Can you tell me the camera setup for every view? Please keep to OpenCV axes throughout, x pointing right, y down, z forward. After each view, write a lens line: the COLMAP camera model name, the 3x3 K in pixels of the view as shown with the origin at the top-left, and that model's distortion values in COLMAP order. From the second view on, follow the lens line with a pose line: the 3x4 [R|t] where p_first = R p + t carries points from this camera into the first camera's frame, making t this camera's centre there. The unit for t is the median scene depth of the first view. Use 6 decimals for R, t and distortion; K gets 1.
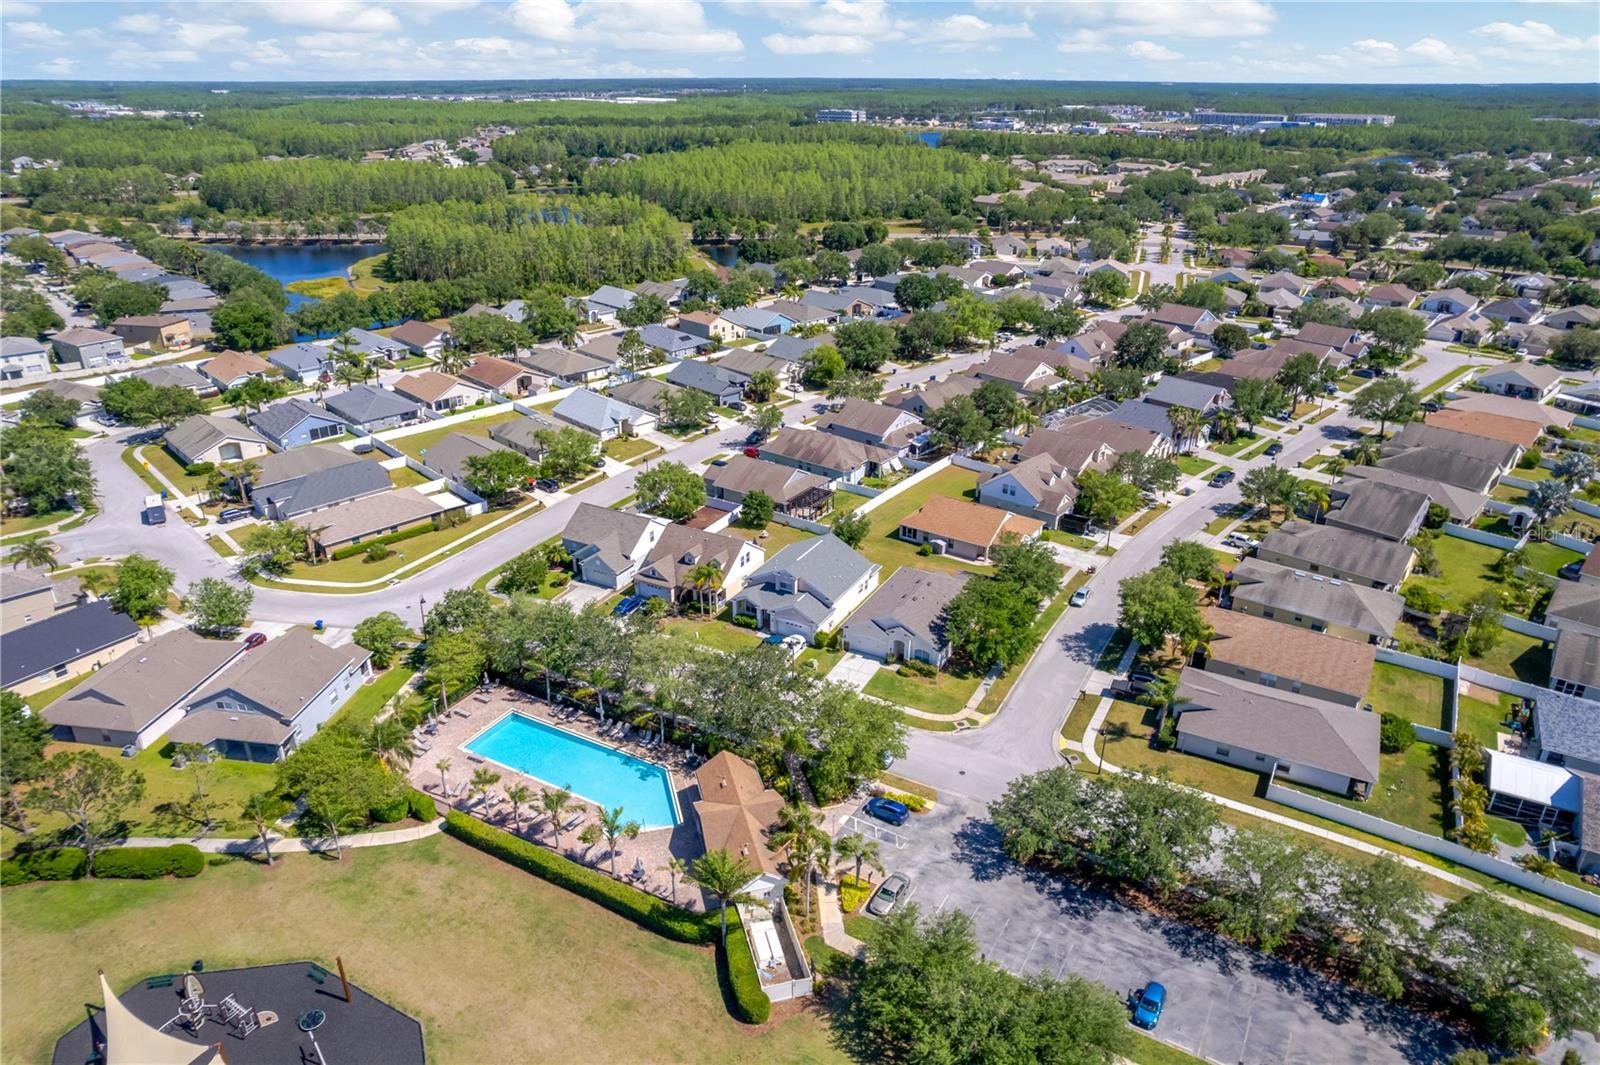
lens RADIAL K [[1021.9, 0, 801.6], [0, 1021.9, 534.9], [0, 0, 1]] dist [-0.065500, 0.058516]
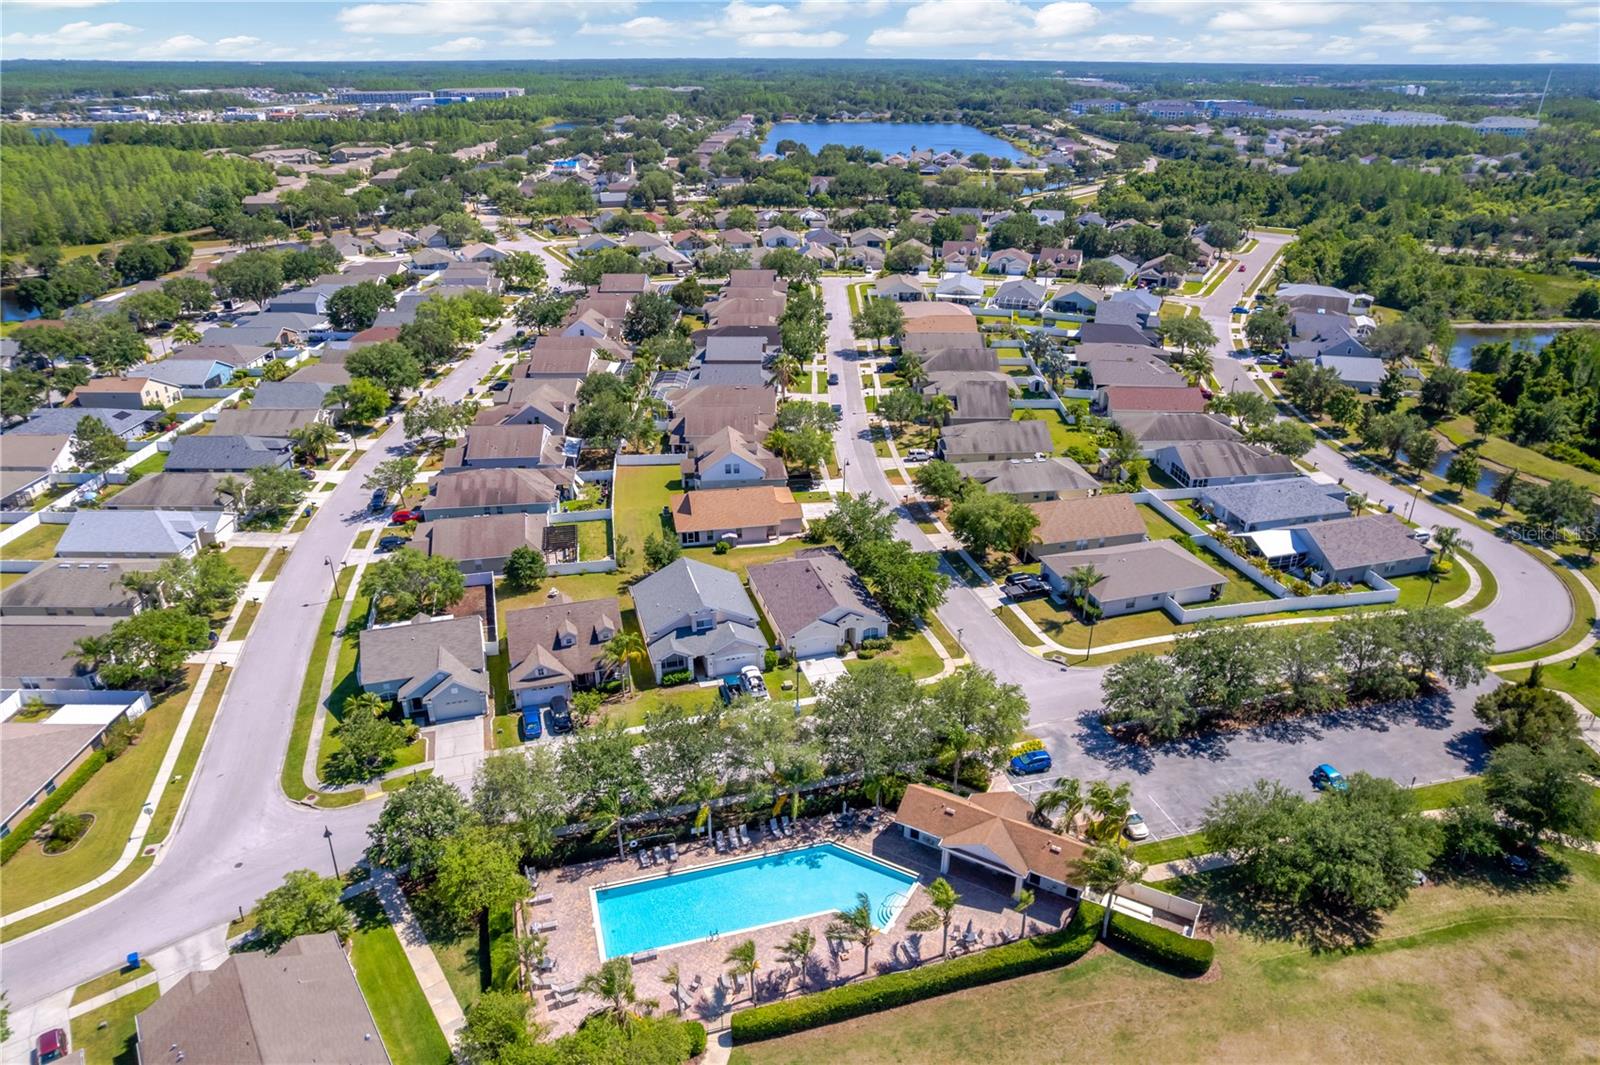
lens RADIAL K [[1021.9, 0, 800.1], [0, 1021.9, 532.4], [0, 0, 1]] dist [-0.065500, 0.058516]
pose [[0.705782, -0.304620, 0.639592, -0.479778], [0.294344, 0.947308, 0.126371, -0.108388], [-0.644386, 0.099069, 0.758256, 0.245524]]
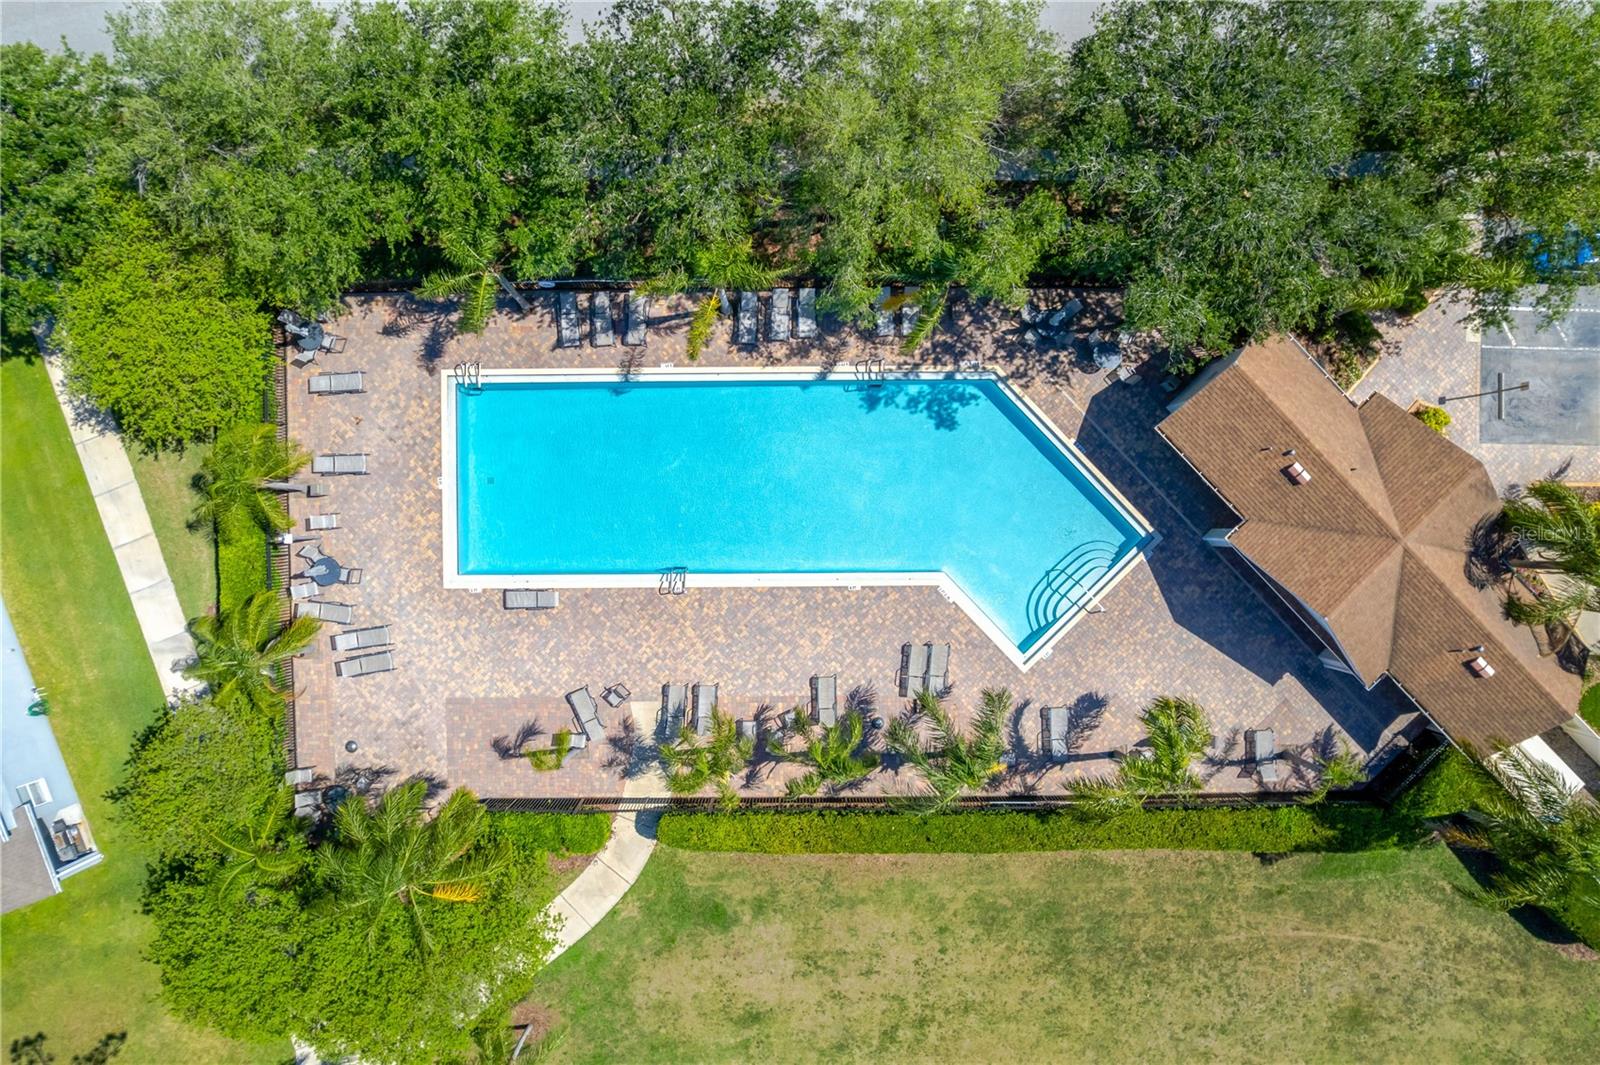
lens RADIAL K [[1021.9, 0, 795.6], [0, 1021.9, 533.7], [0, 0, 1]] dist [-0.065500, 0.058516]
pose [[0.873591, -0.486659, 0.001549, -0.171957], [0.198065, 0.358446, 0.912298, -0.083626], [-0.444533, -0.796668, 0.409525, 0.631013]]
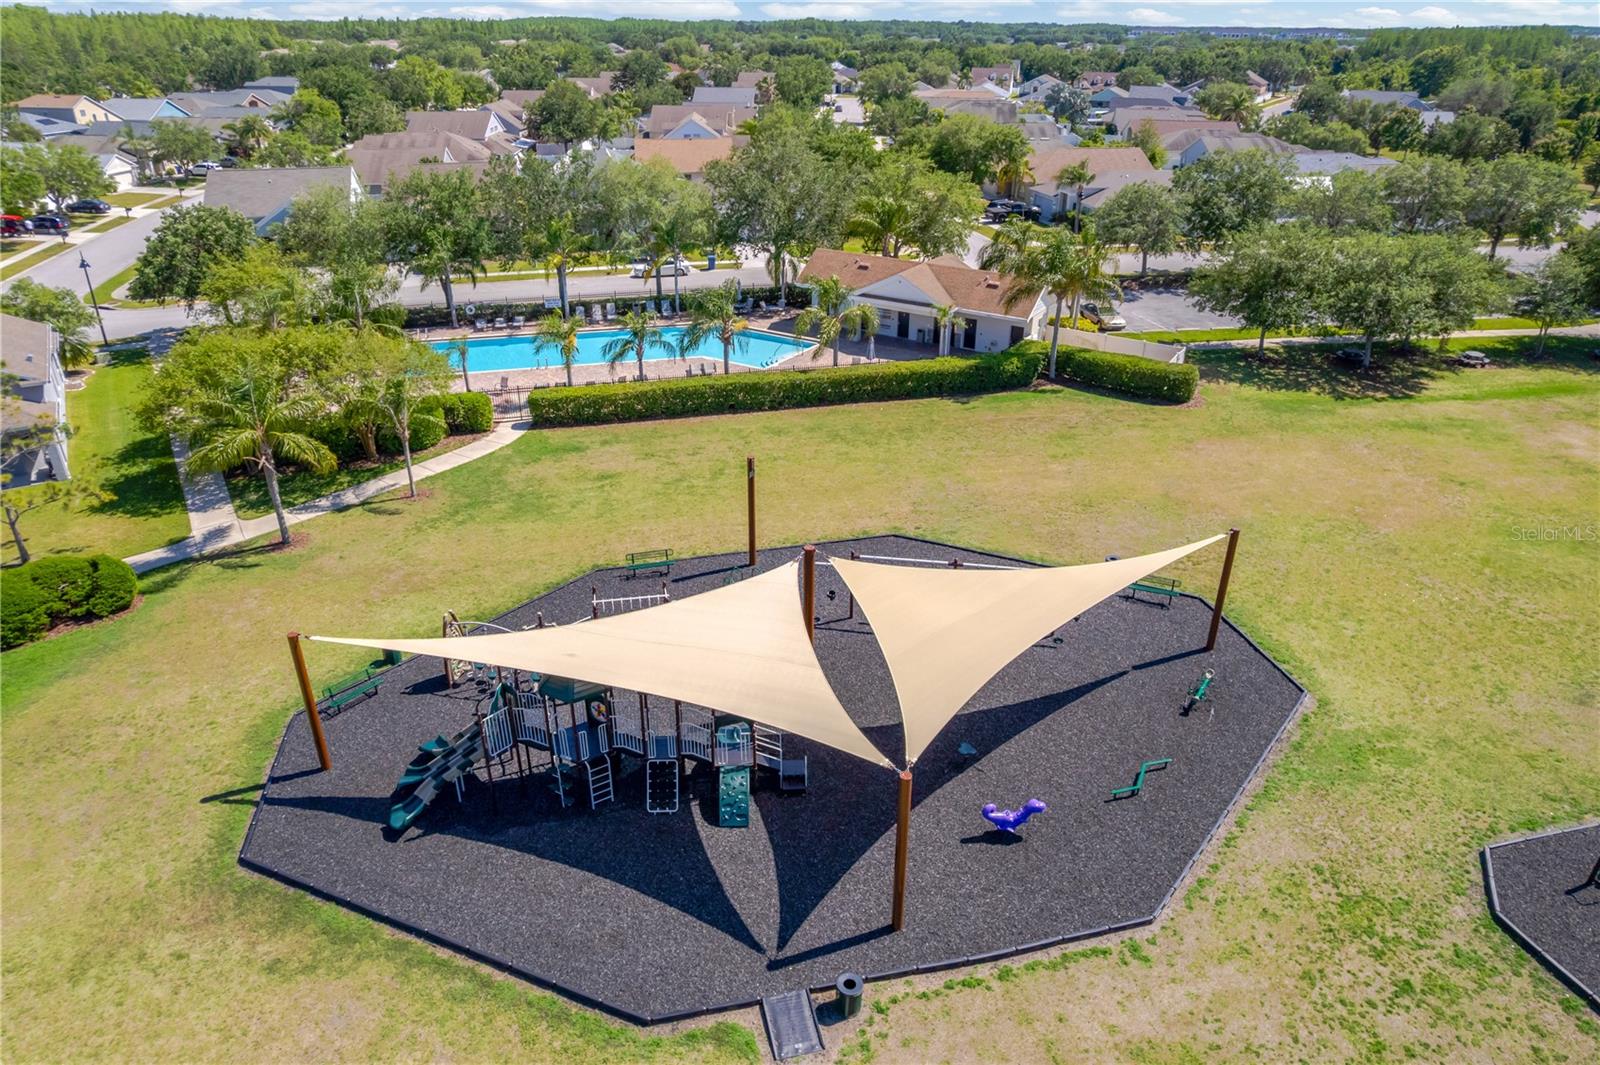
lens RADIAL K [[1021.9, 0, 801.7], [0, 1021.9, 527.6], [0, 0, 1]] dist [-0.065500, 0.058516]
pose [[0.740675, -0.301622, 0.600354, -0.419351], [0.278422, 0.951023, 0.134303, 0.216958], [-0.611459, 0.067677, 0.788377, 0.320850]]
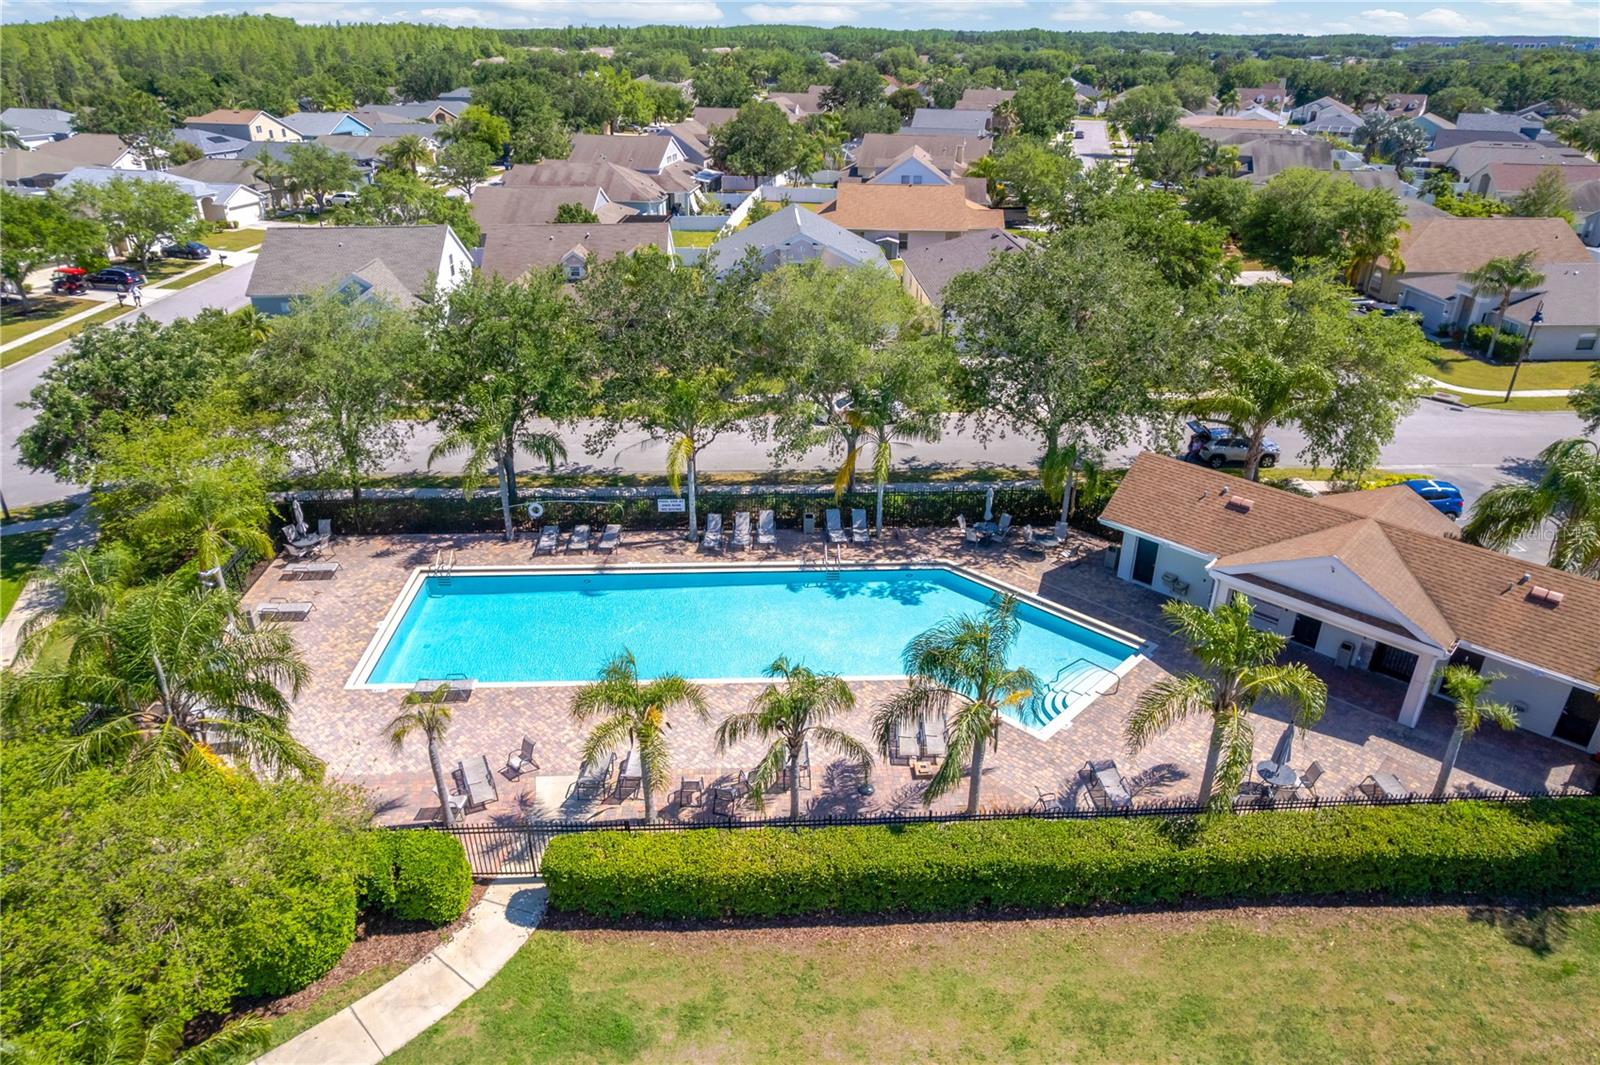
lens RADIAL K [[1021.9, 0, 799.0], [0, 1021.9, 530.7], [0, 0, 1]] dist [-0.065500, 0.058516]
pose [[0.856612, -0.228908, 0.462403, -0.275877], [0.213306, 0.973141, 0.086589, 0.128939], [-0.469804, 0.024460, 0.882432, 0.512665]]
